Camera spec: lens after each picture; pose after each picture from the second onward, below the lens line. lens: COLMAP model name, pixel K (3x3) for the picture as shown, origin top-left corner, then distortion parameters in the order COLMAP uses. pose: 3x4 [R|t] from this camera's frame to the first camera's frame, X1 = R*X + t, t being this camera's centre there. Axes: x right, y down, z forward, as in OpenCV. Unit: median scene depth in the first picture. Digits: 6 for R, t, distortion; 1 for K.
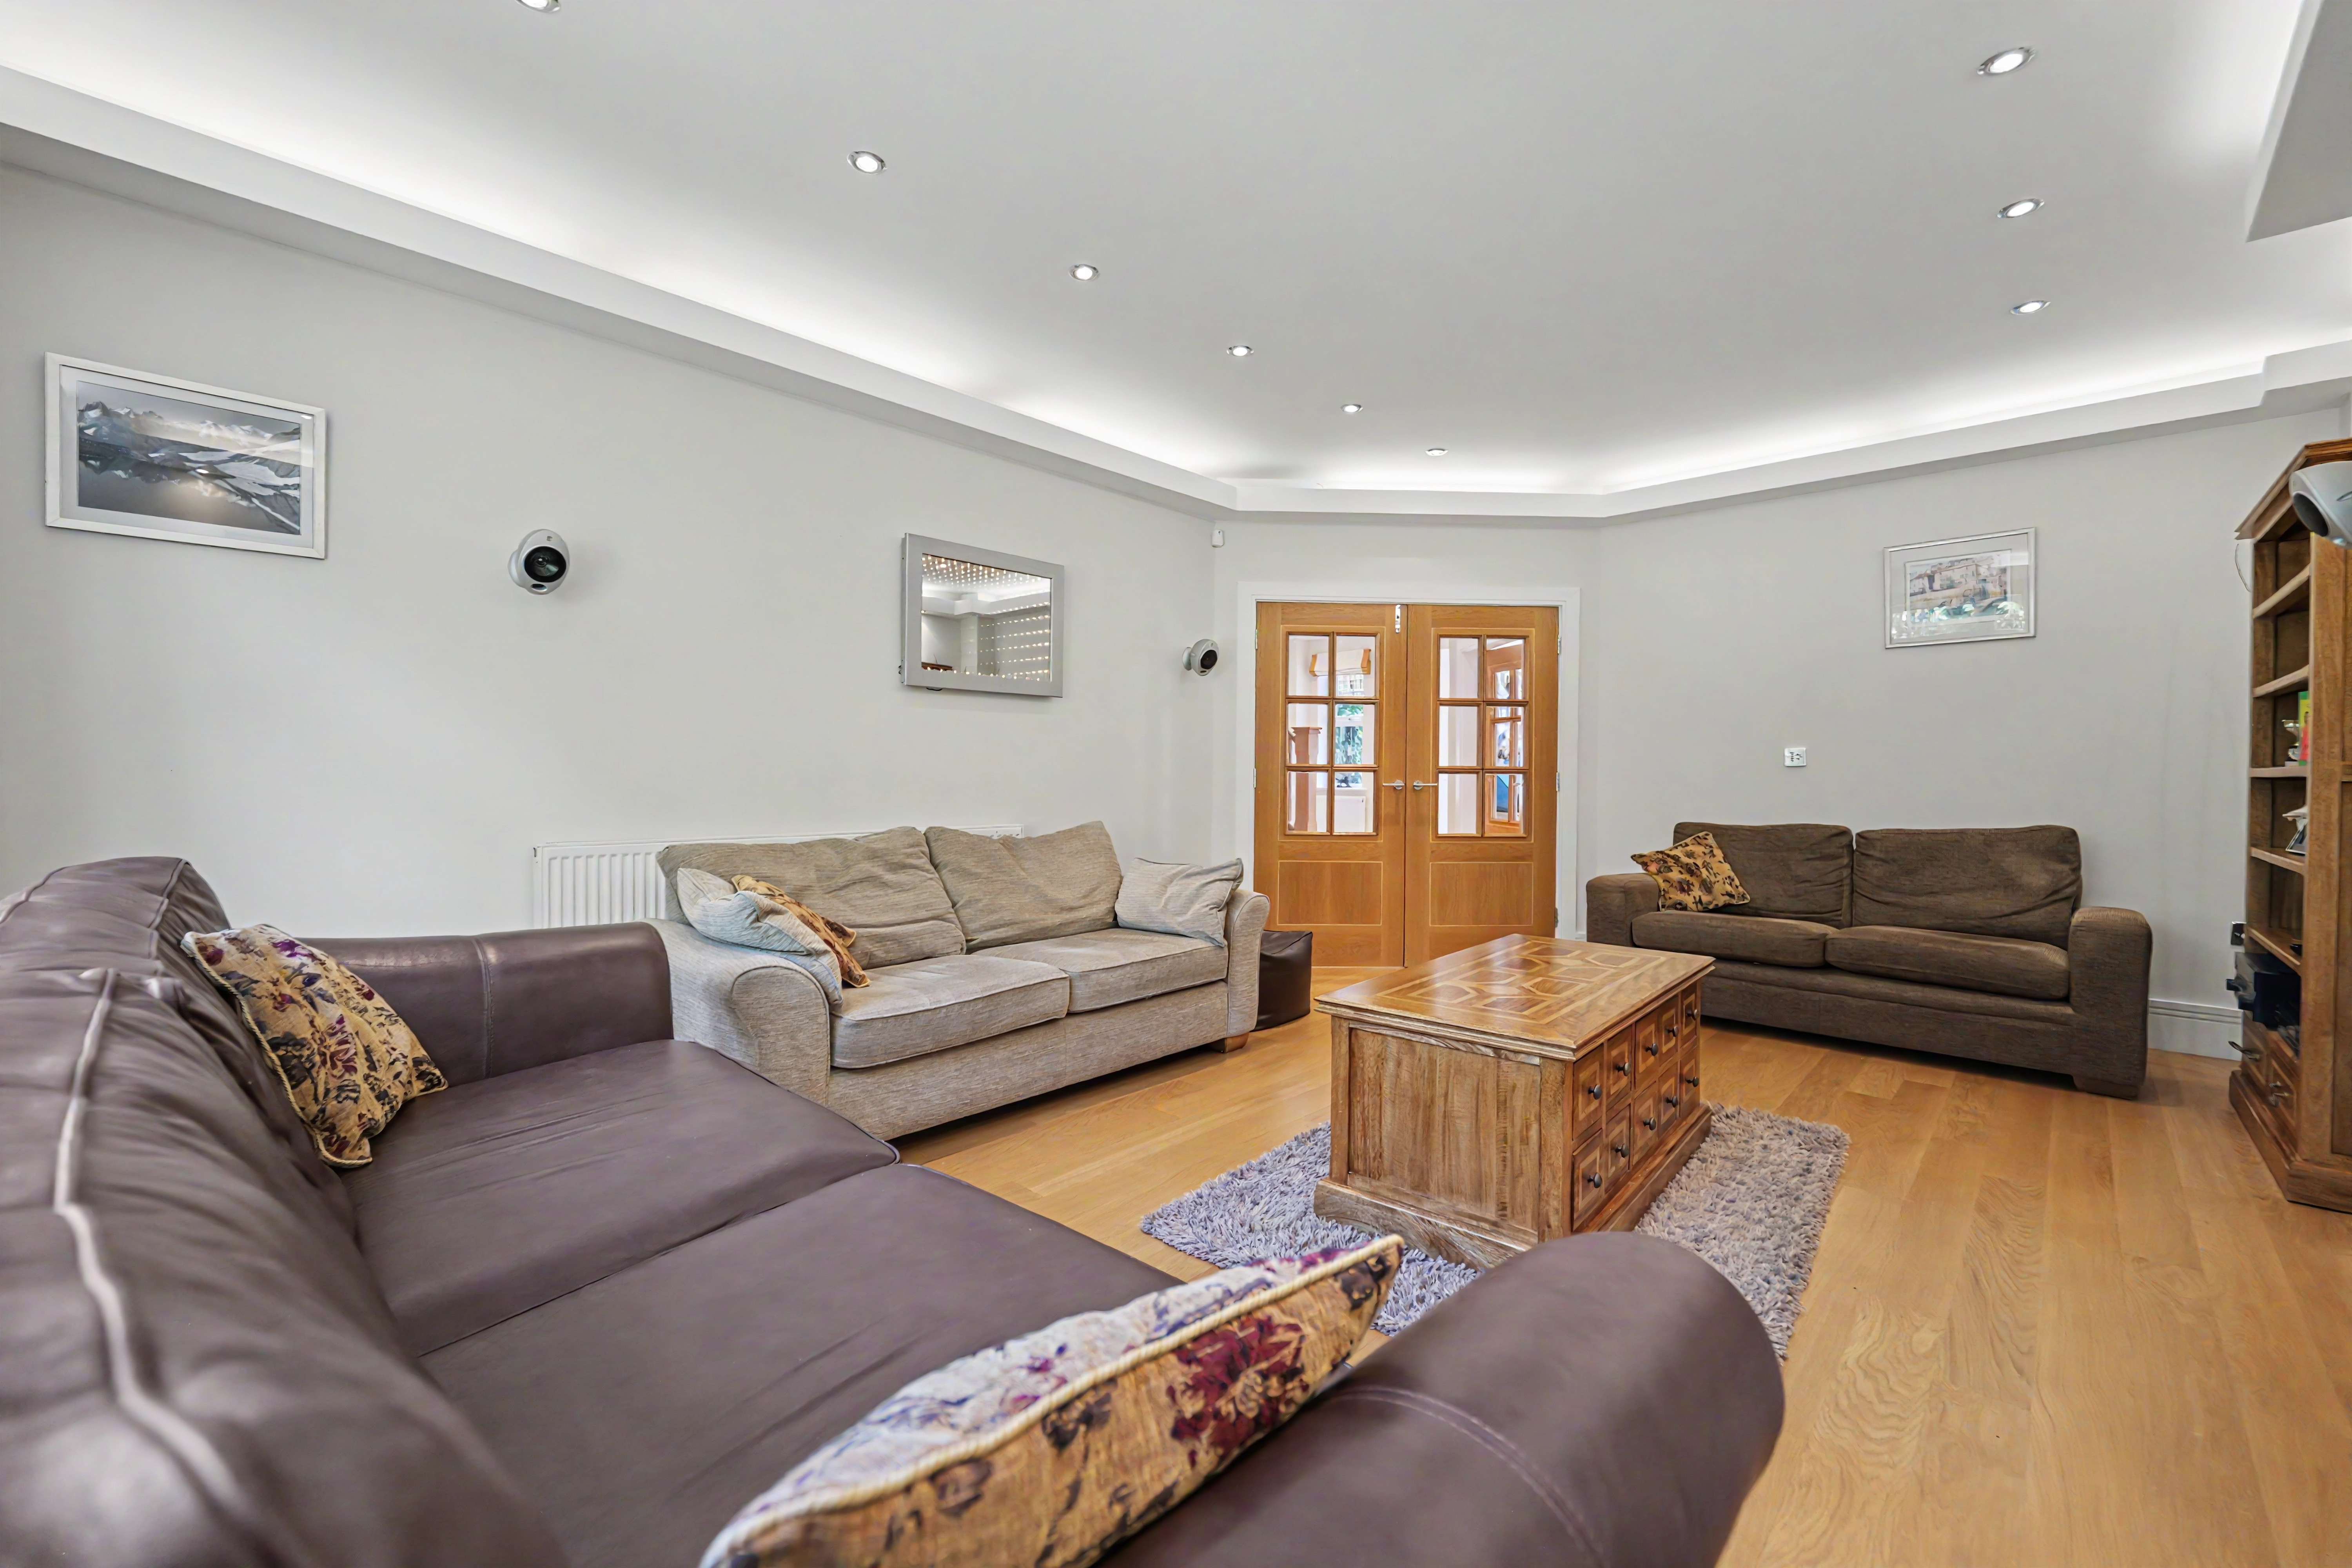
lens RADIAL K [[960.0, 0, 1188.3], [0, 960.0, 781.9], [0, 0, 1]] dist [0.000725, -0.000125]
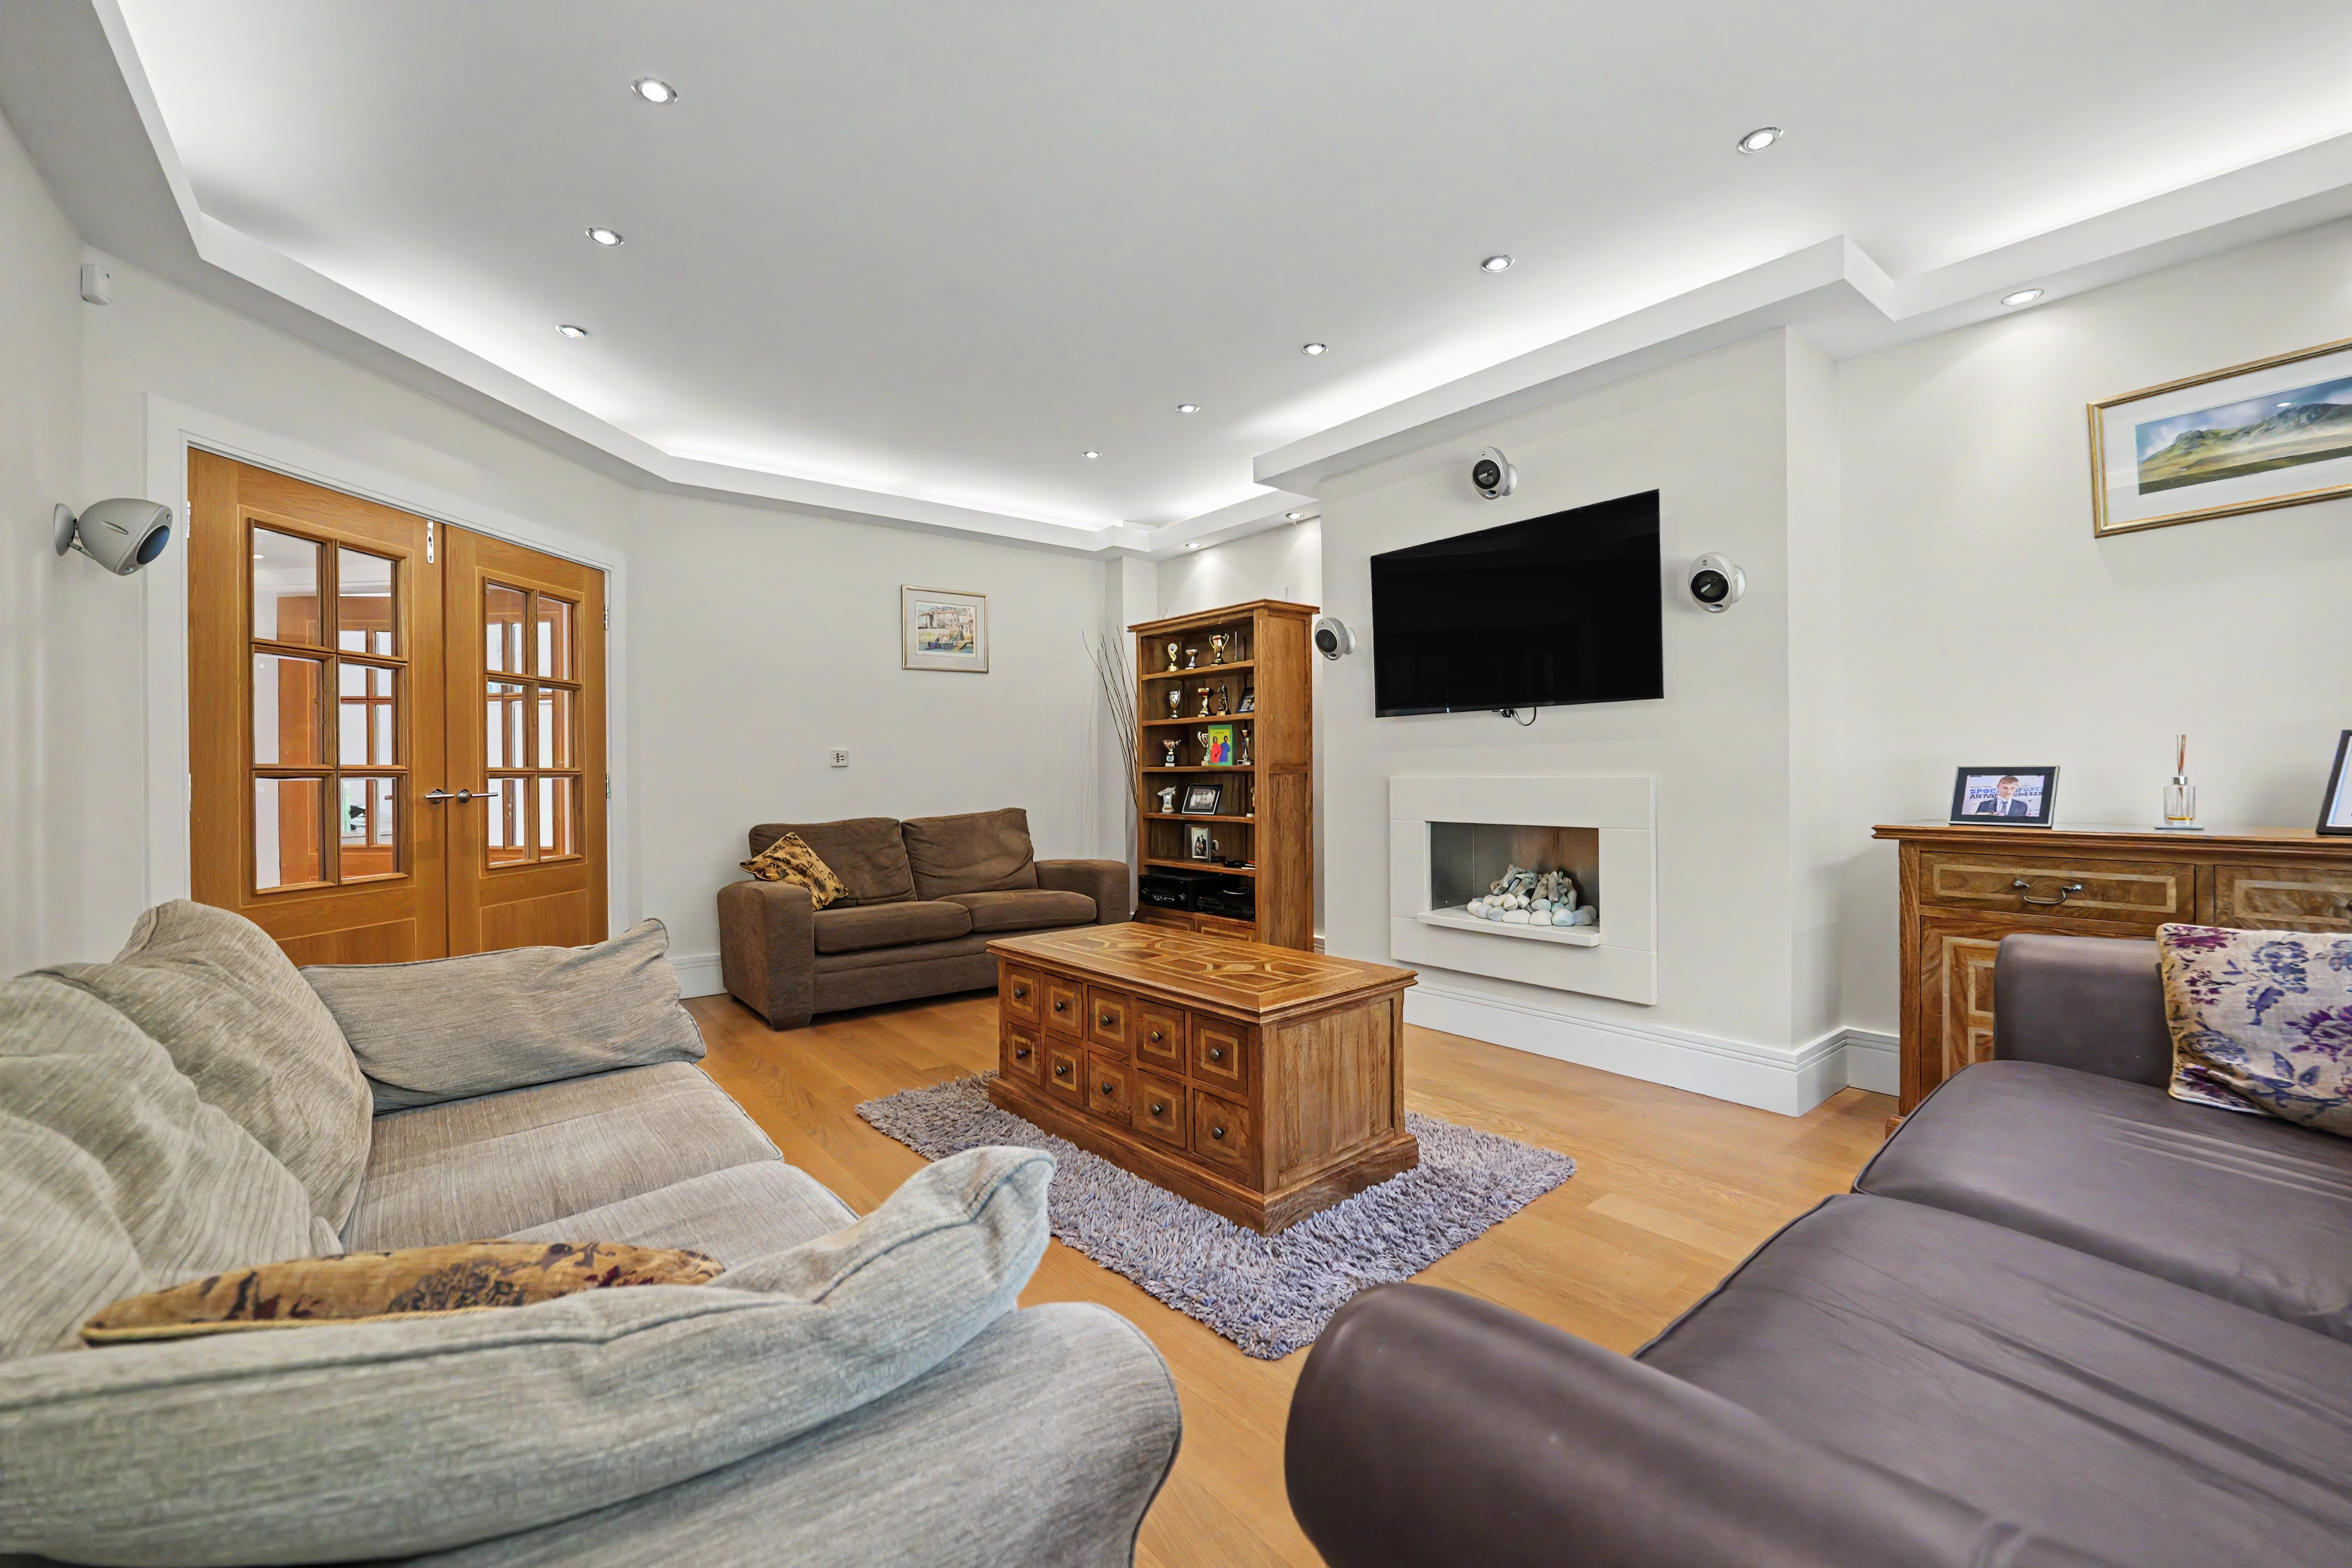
lens RADIAL K [[960.0, 0, 1191.4], [0, 960.0, 773.5], [0, 0, 1]] dist [0.000725, -0.000125]
pose [[0.145142, -0.010769, 0.989352, -0.365572], [0.021324, 0.999743, 0.007754, -0.007448], [-0.989181, 0.019972, 0.145334, 0.416594]]
